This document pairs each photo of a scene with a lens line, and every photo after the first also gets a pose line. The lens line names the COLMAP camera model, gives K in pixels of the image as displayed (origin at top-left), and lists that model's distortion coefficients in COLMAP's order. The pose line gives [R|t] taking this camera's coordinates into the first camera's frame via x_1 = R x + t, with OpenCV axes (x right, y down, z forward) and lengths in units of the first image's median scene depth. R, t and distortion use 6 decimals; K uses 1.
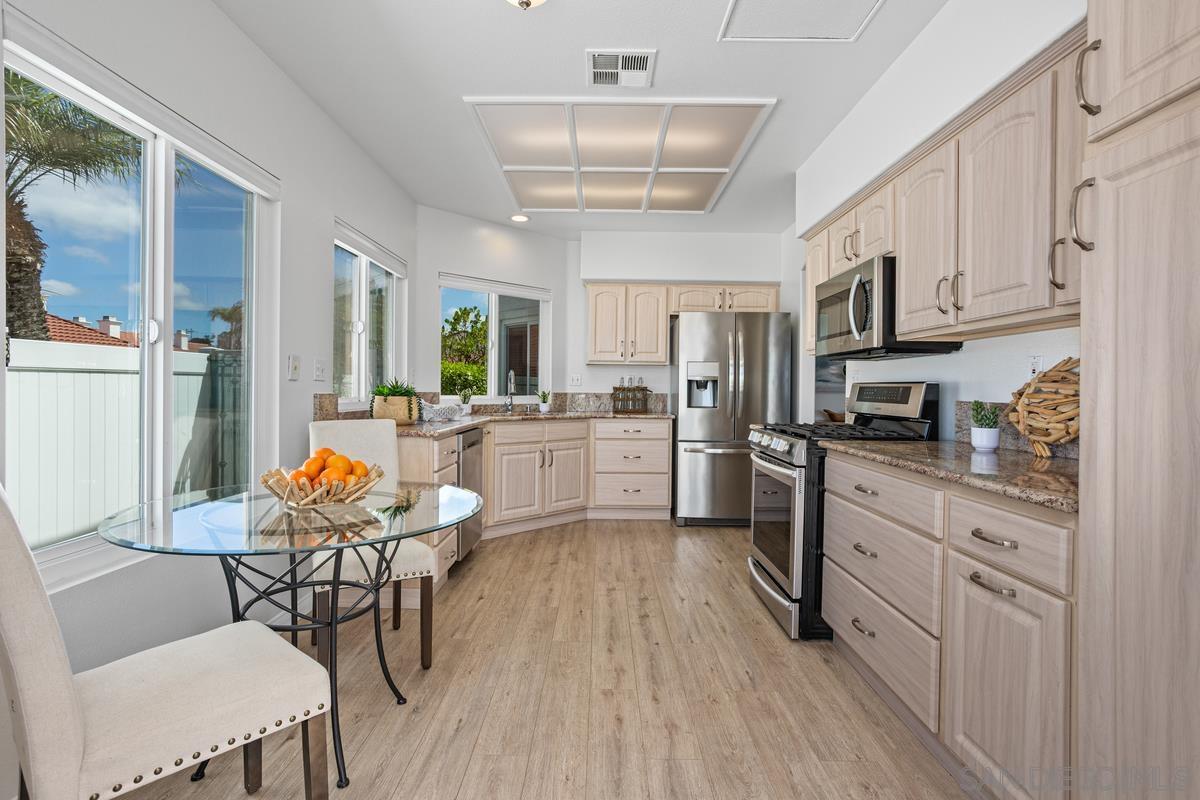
lens RADIAL K [[582.4, 0, 609.2], [0, 582.4, 392.4], [0, 0, 1]] dist [-0.040777, 0.021343]
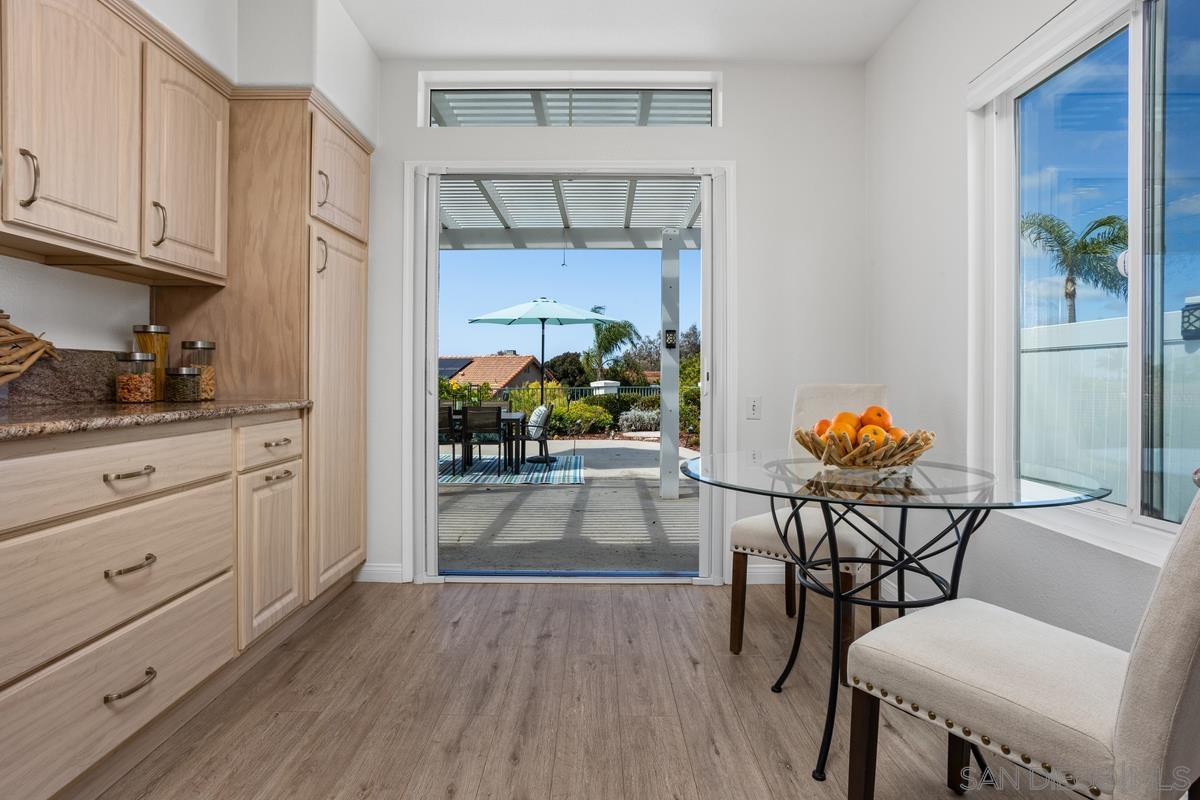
lens RADIAL K [[615.4, 0, 600.1], [0, 615.4, 379.2], [0, 0, 1]] dist [-0.026922, 0.011640]
pose [[-0.999877, -0.014517, 0.005856, -0.035847], [-0.014445, 0.999821, 0.012258, 0.018761], [-0.006033, 0.012172, -0.999908, 0.689385]]
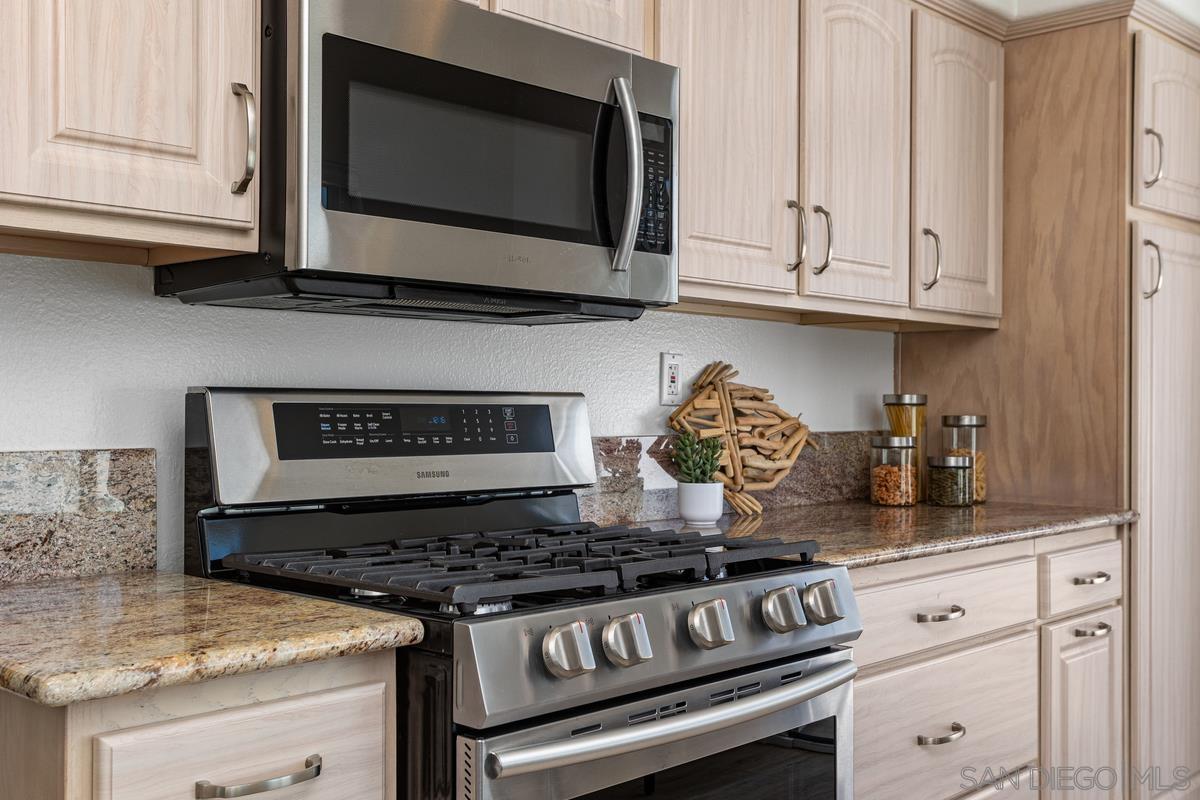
lens RADIAL K [[1269.7, 0, 596.8], [0, 1269.7, 401.2], [0, 0, 1]] dist [0.030472, 0.000000]
pose [[-0.721491, -0.008060, 0.692376, -0.042428], [-0.004560, 0.999966, 0.006889, -0.009605], [-0.692408, 0.001814, -0.721504, 0.823097]]
